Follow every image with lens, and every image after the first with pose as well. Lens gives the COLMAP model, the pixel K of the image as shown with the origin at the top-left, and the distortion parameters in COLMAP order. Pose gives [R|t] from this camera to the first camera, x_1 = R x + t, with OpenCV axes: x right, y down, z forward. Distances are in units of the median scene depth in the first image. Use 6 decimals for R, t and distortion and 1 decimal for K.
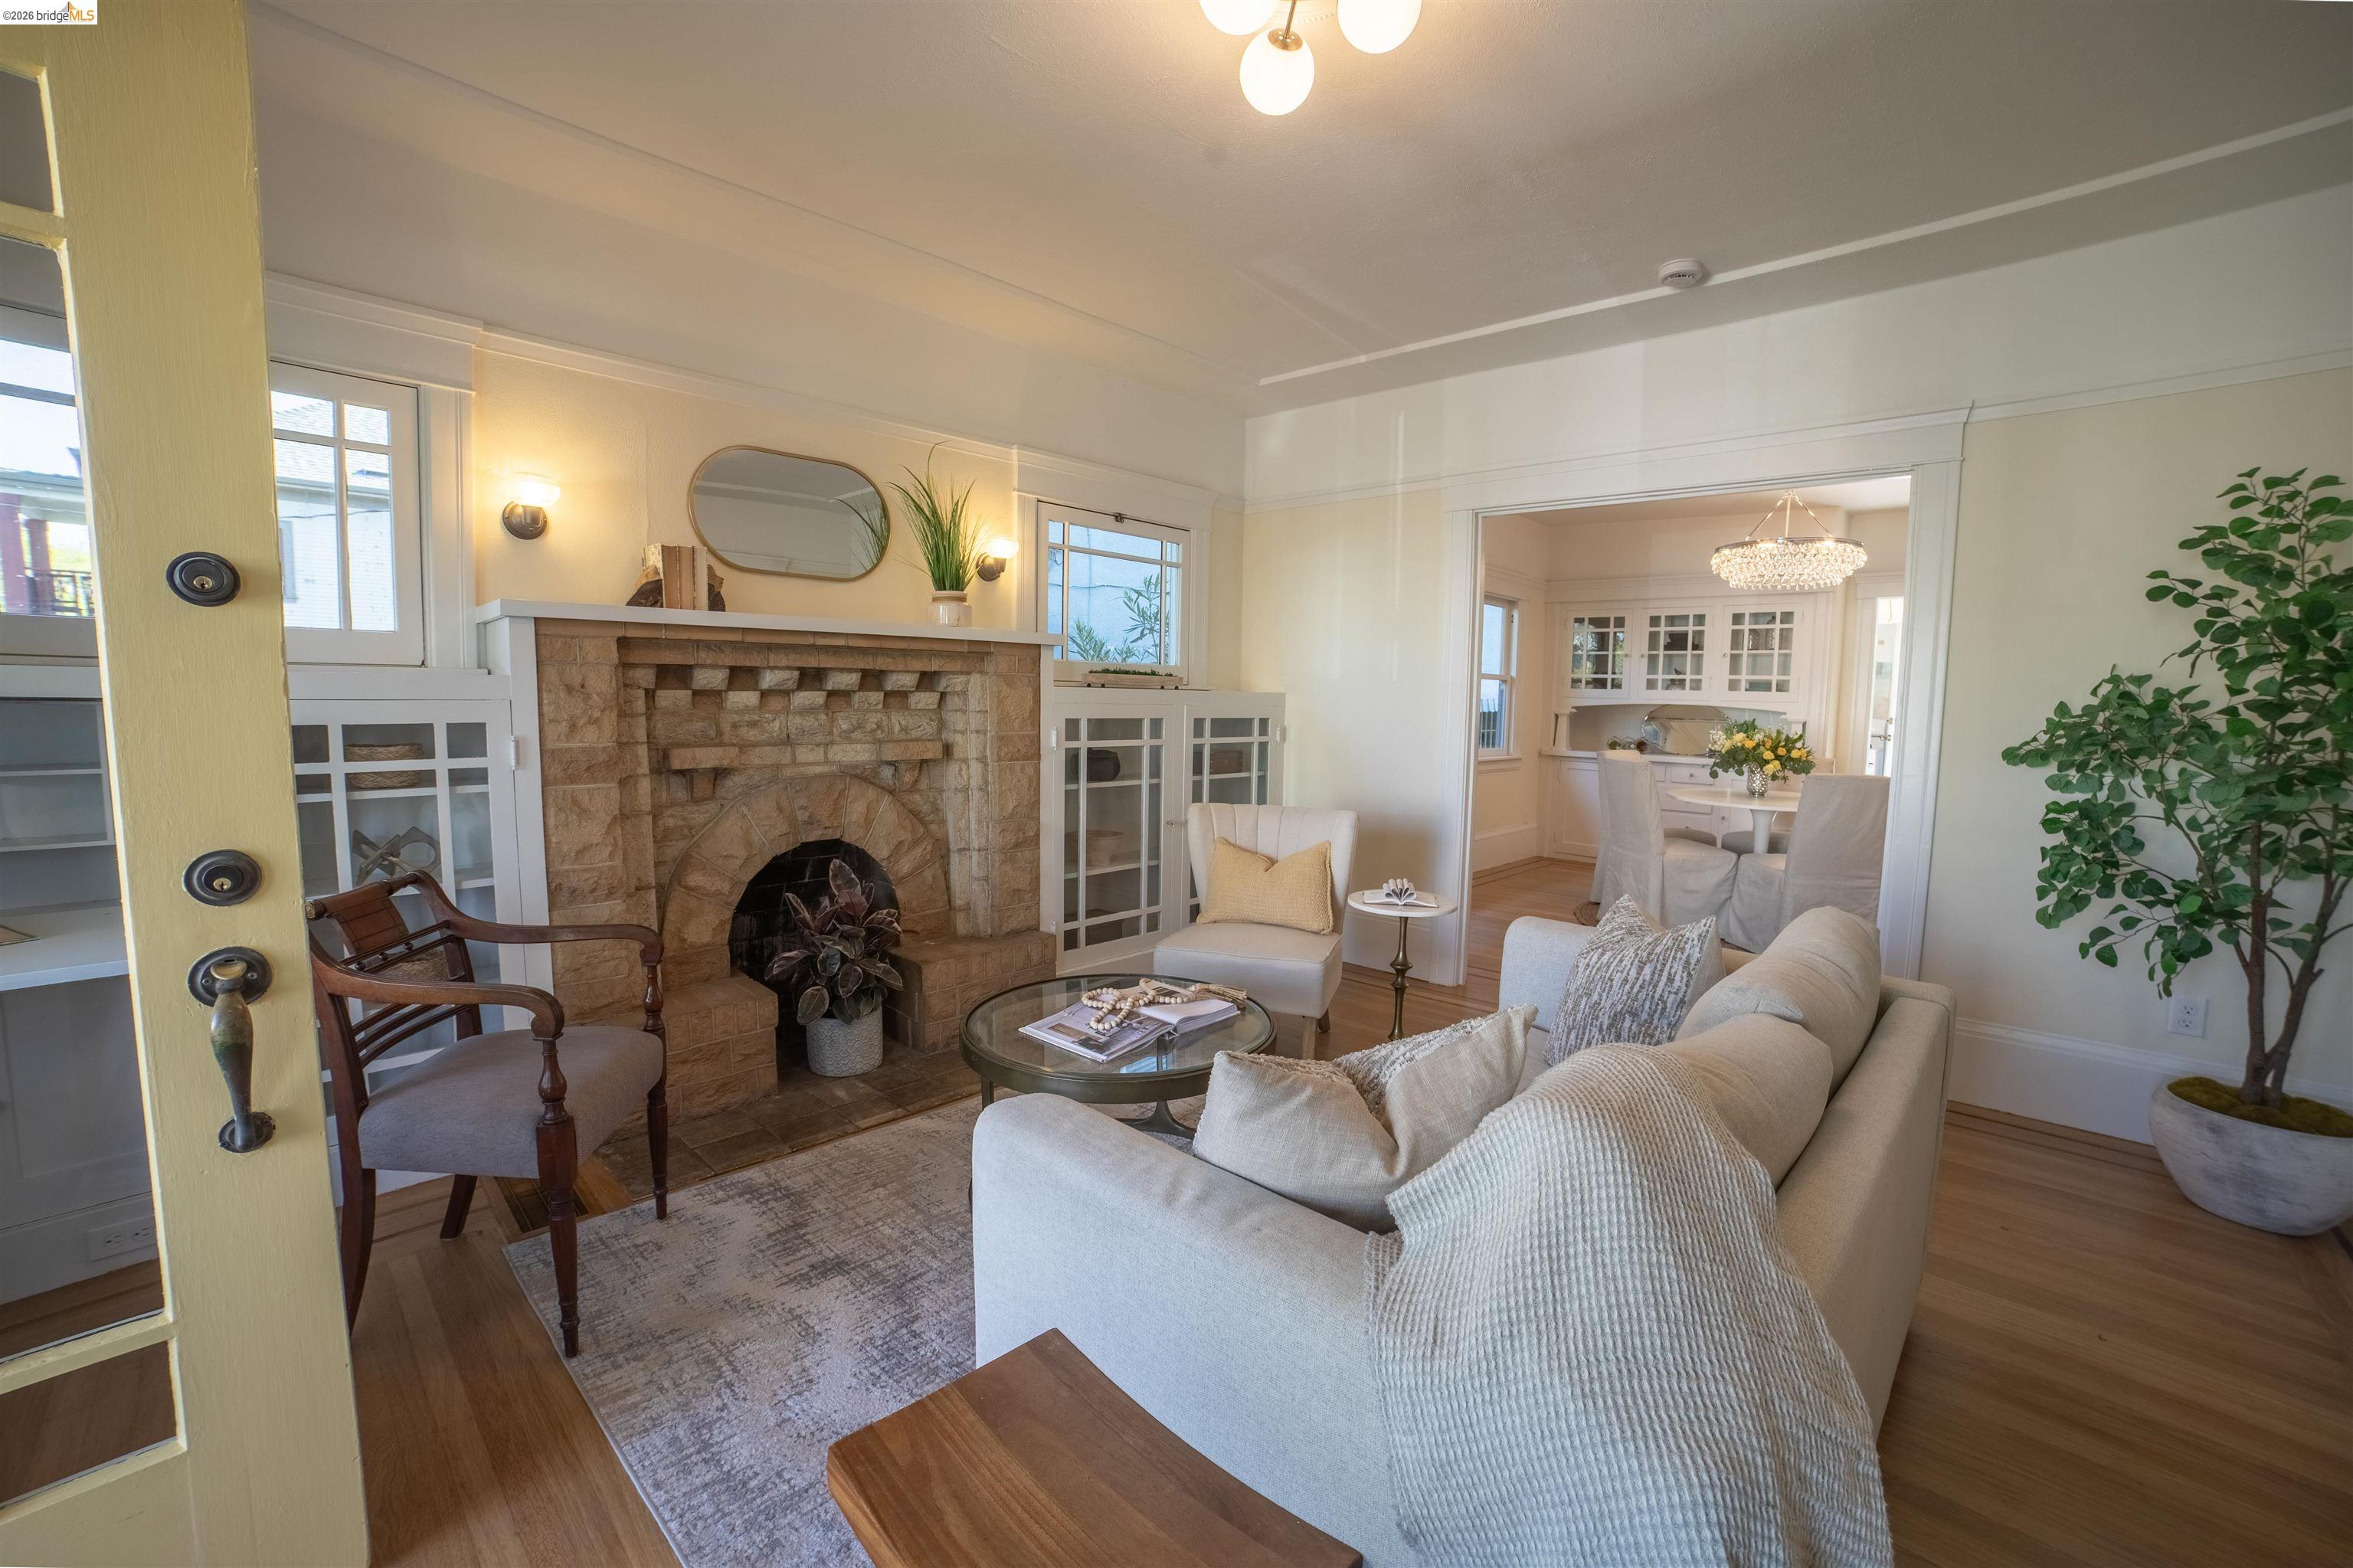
lens RADIAL K [[982.7, 0, 1173.6], [0, 982.7, 787.7], [0, 0, 1]] dist [-0.106125, 0.037800]
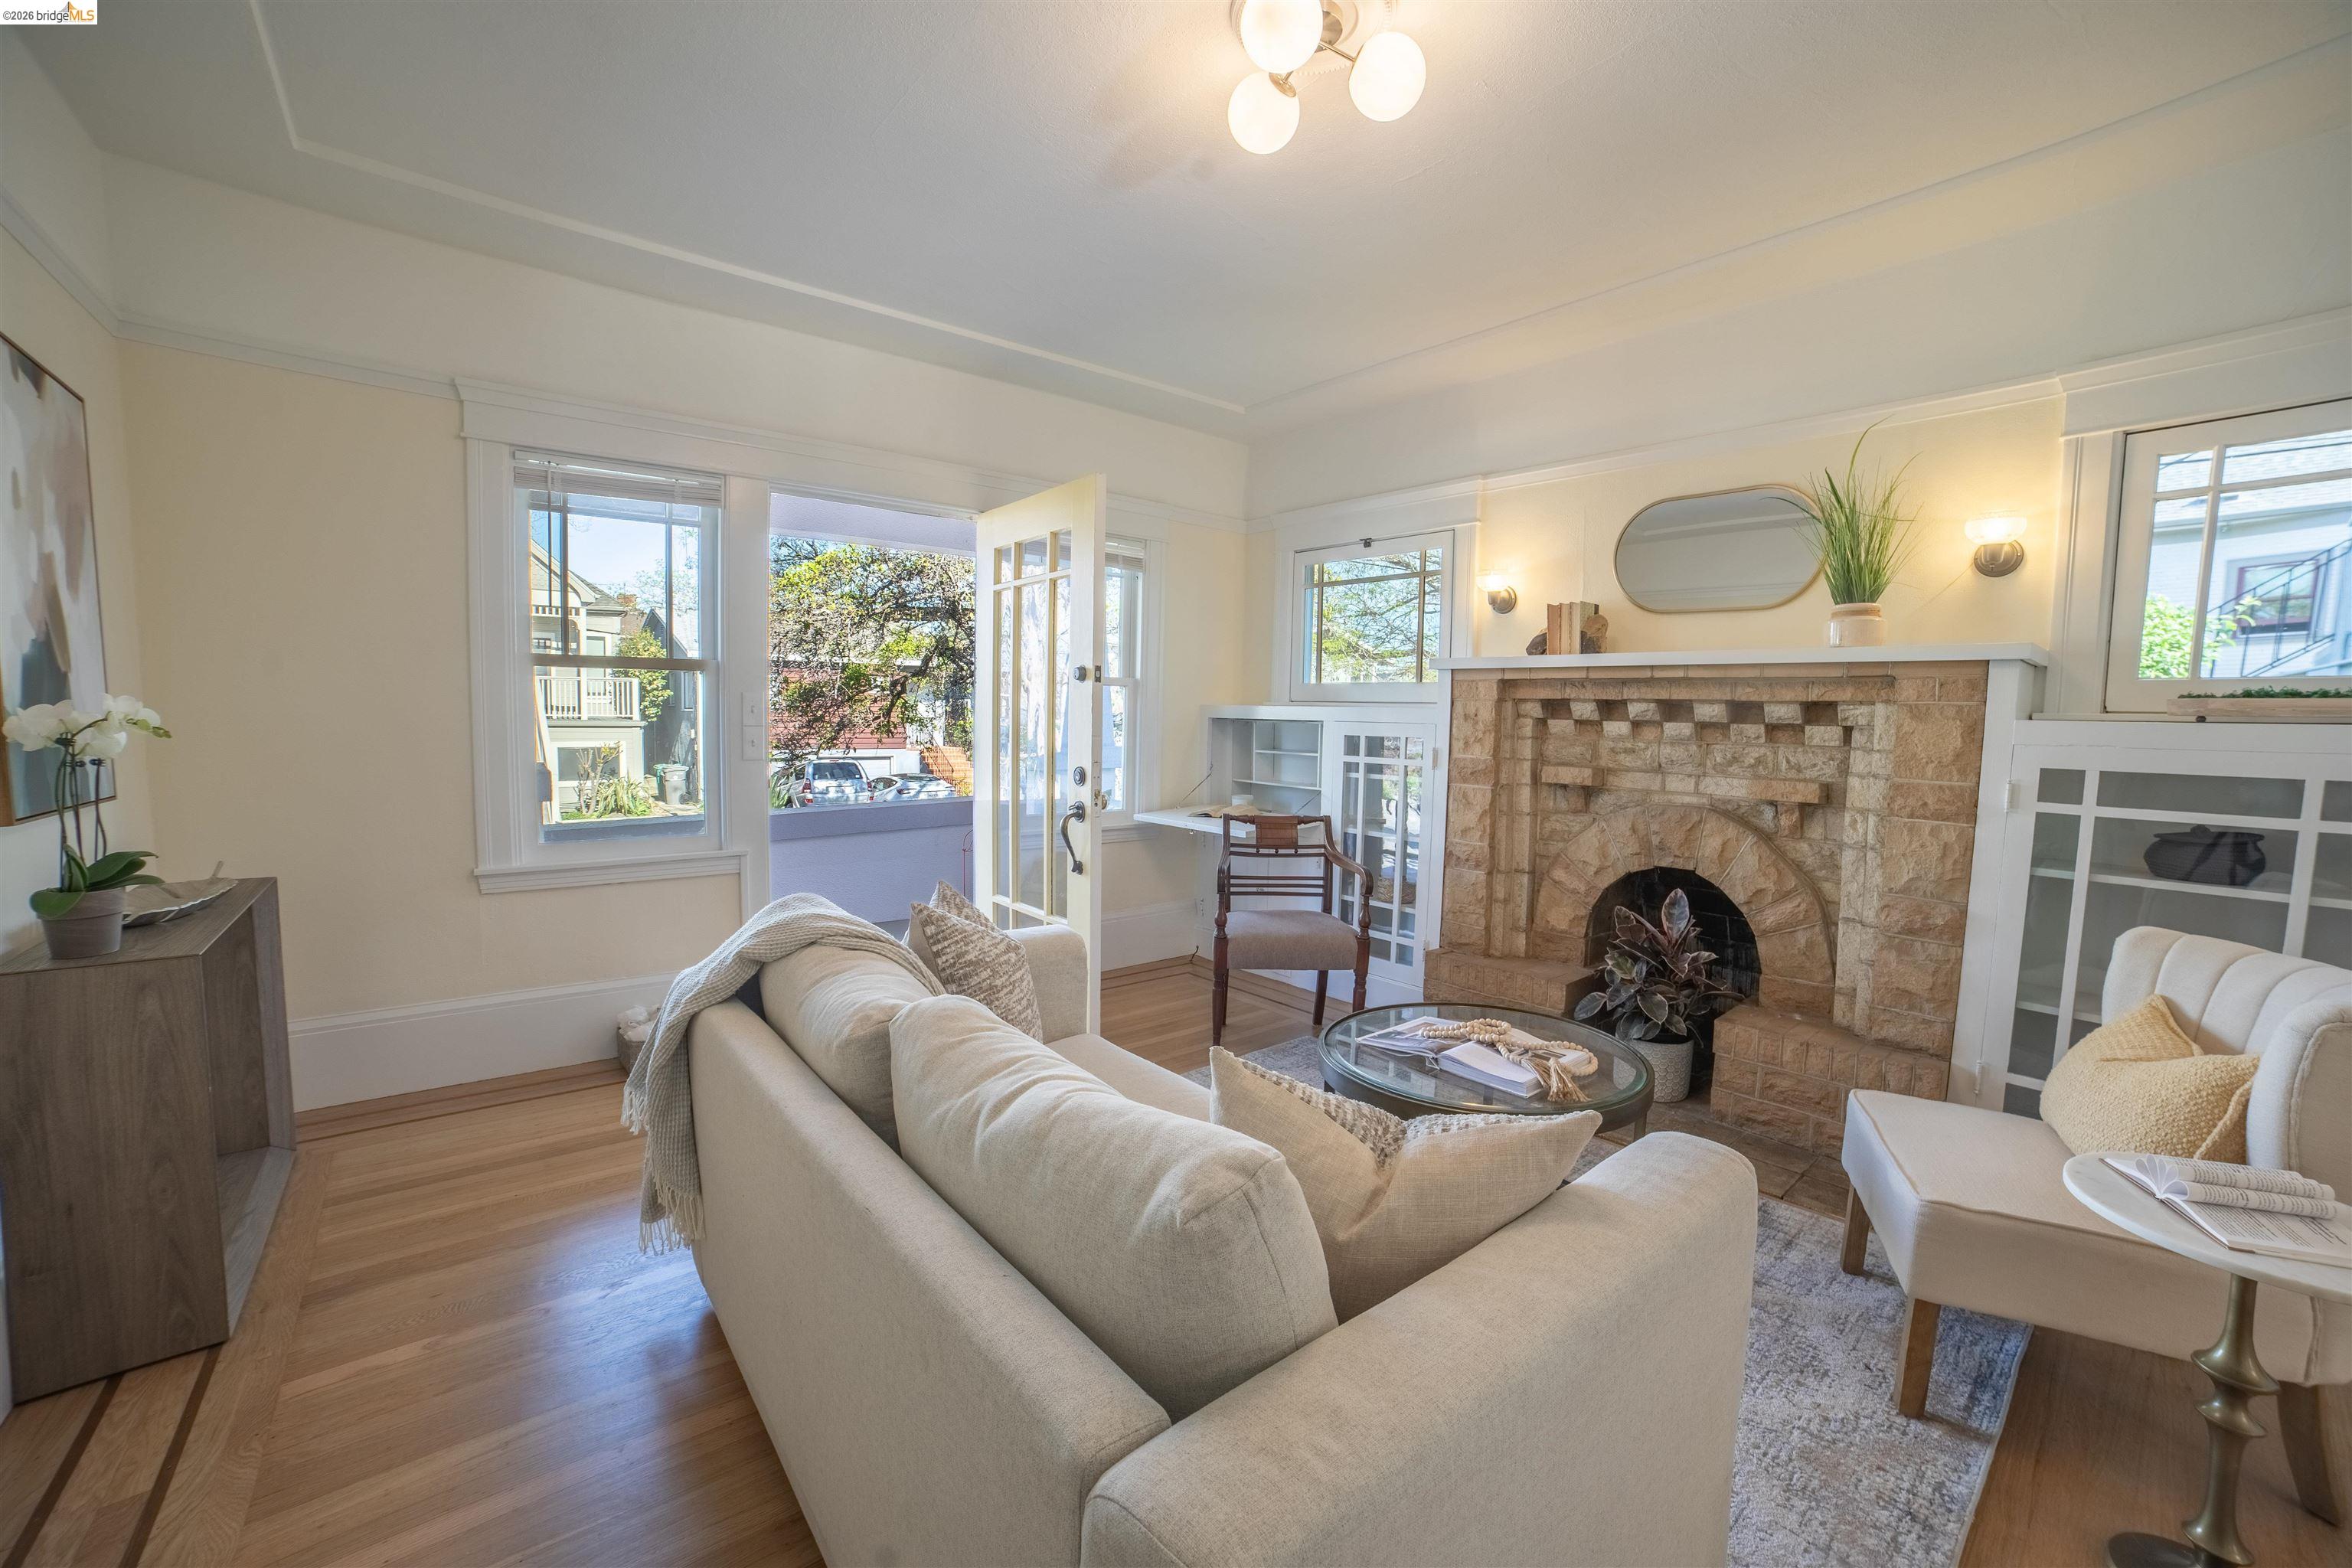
lens RADIAL K [[982.3, 0, 1173.1], [0, 982.3, 787.7], [0, 0, 1]] dist [-0.106125, 0.037800]
pose [[-0.147317, 0.056785, -0.987458, 0.658812], [-0.111011, 0.991093, 0.073556, -0.042223], [0.982840, 0.120455, -0.139701, 0.571675]]
